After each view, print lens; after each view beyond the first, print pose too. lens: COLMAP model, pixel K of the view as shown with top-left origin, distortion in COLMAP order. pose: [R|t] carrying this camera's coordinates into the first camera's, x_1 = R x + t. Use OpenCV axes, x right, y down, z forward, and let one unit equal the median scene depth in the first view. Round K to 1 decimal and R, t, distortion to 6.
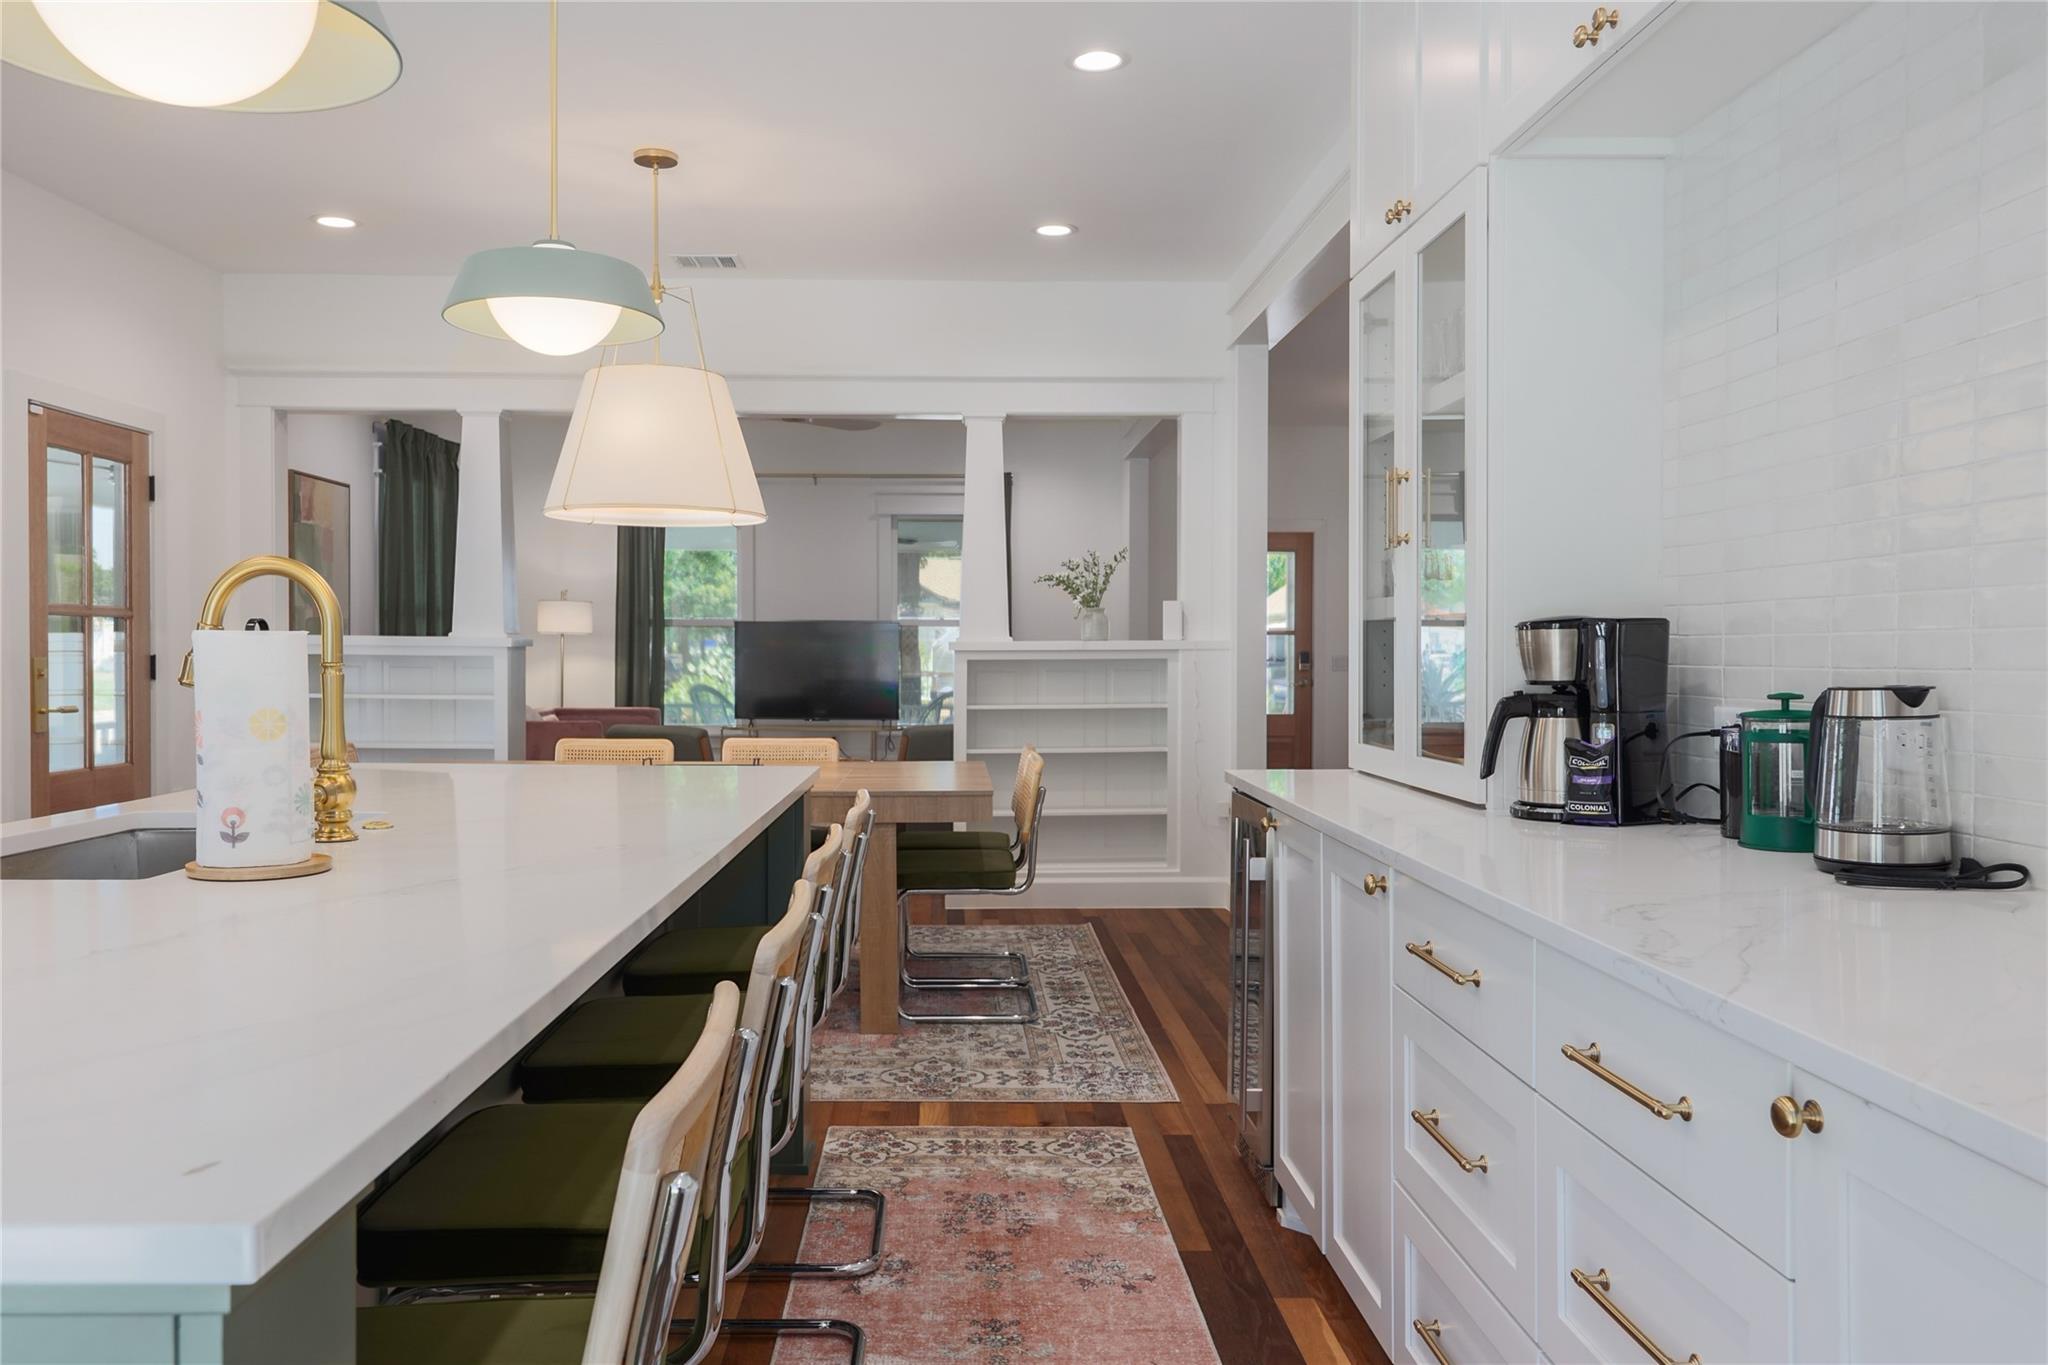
lens RADIAL K [[1468.5, 0, 1025.9], [0, 1468.5, 698.6], [0, 0, 1]] dist [-0.007105, -0.005508]
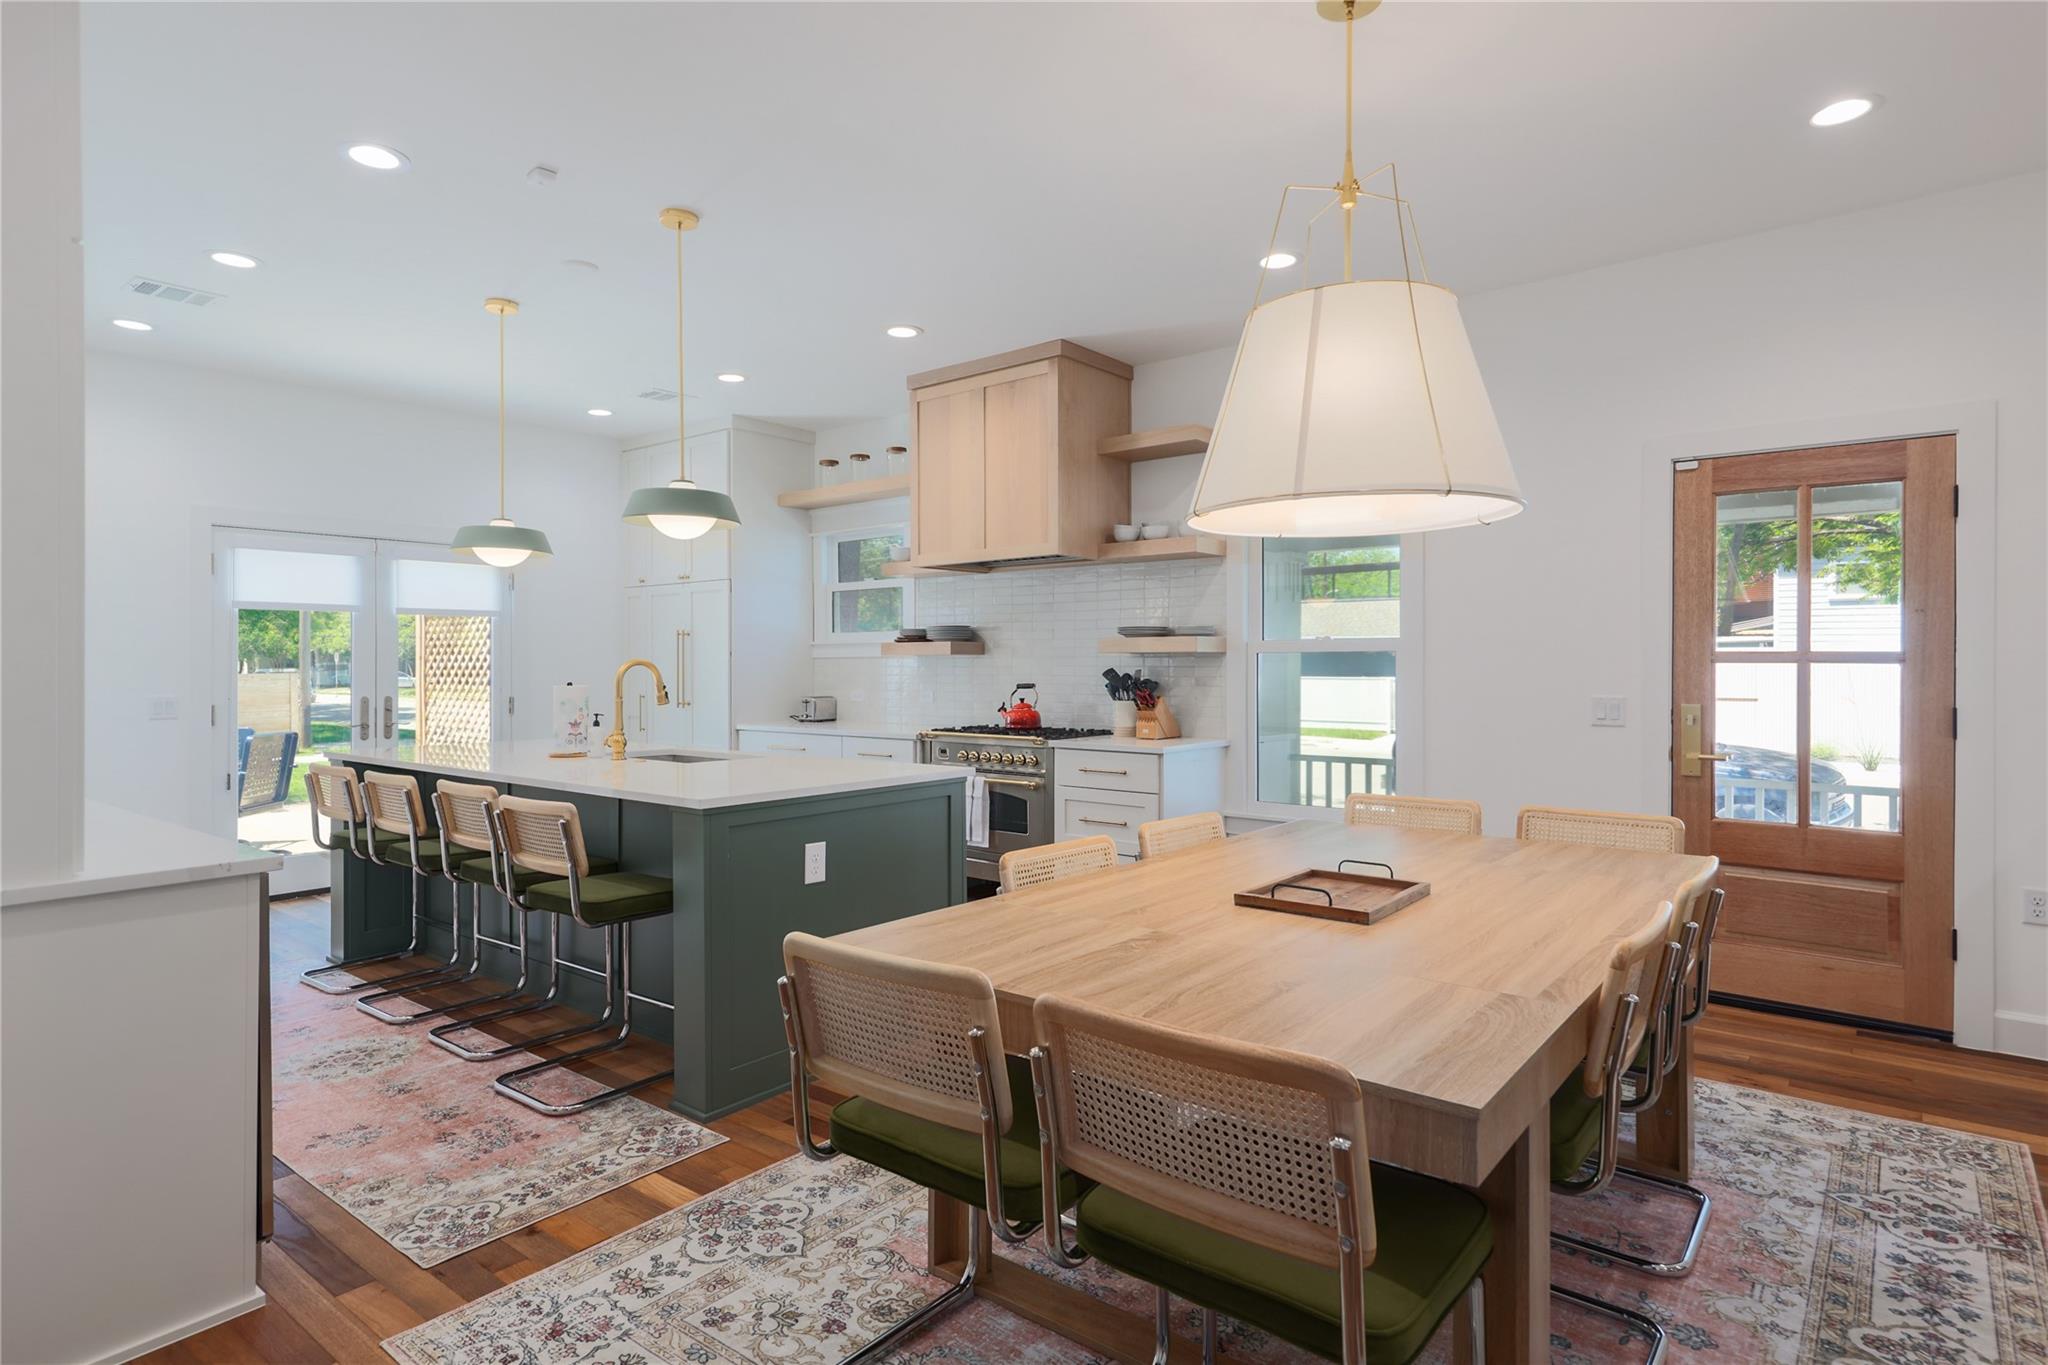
lens RADIAL K [[1079.4, 0, 1023.5], [0, 1079.4, 667.7], [0, 0, 1]] dist [0.018859, -0.004871]
pose [[-0.667116, -0.016495, -0.744771, 0.311992], [-0.037311, 0.999240, 0.011290, -0.063683], [0.744019, 0.035320, -0.667225, 1.669936]]
